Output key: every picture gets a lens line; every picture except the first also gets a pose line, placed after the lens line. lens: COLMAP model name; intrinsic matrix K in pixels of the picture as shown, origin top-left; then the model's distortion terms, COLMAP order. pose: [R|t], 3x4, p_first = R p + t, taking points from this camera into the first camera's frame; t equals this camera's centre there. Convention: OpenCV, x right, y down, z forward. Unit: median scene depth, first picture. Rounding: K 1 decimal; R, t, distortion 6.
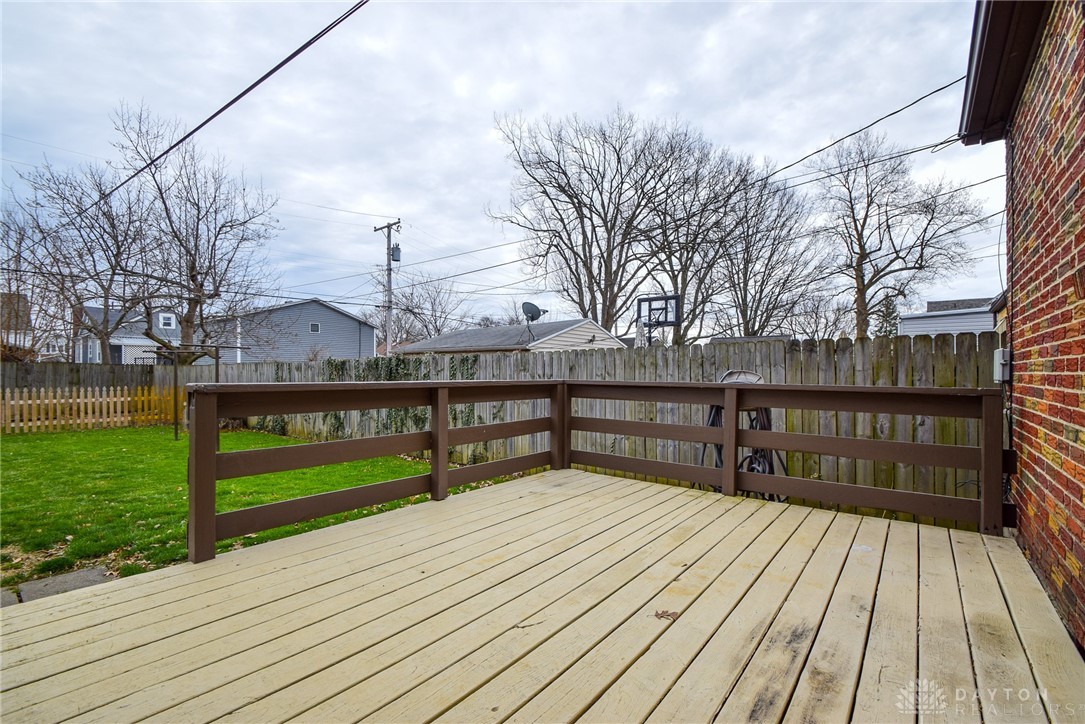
lens RADIAL K [[486.7, 0, 546.1], [0, 486.7, 377.5], [0, 0, 1]] dist [0.000165, 0.000017]
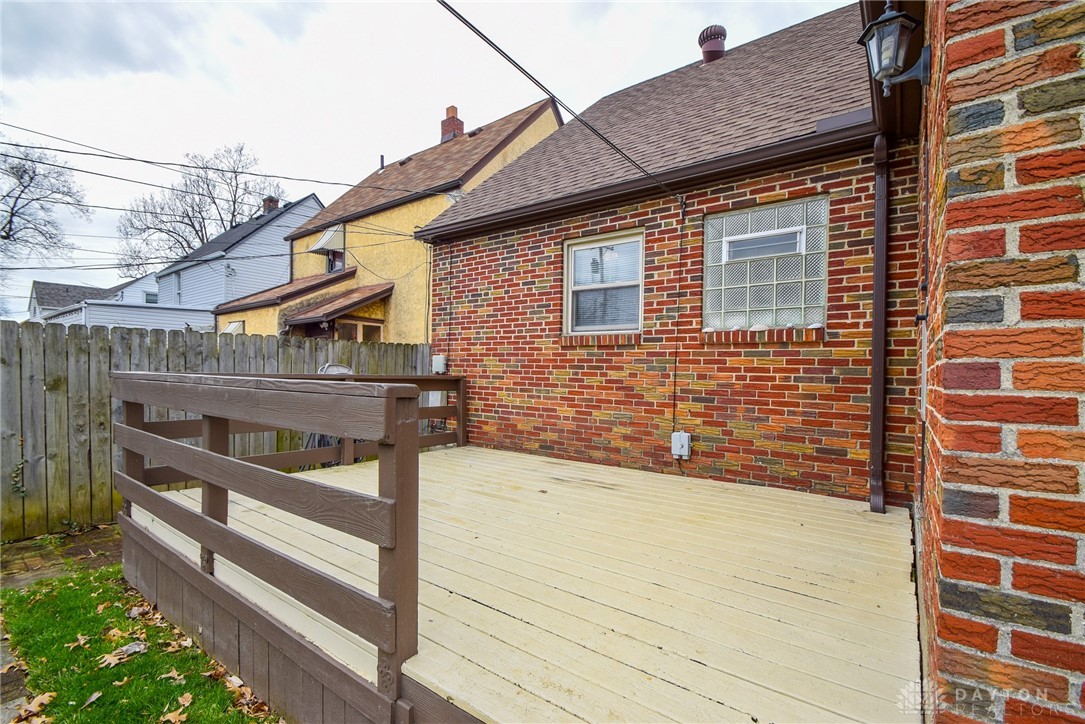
lens RADIAL K [[486.7, 0, 546.1], [0, 486.7, 377.5], [0, 0, 1]] dist [0.000165, 0.000017]
pose [[-0.018487, -0.018310, 0.999661, -0.526379], [-0.006739, 0.999812, 0.018188, -0.003930], [-0.999806, -0.006401, -0.018607, 0.314731]]
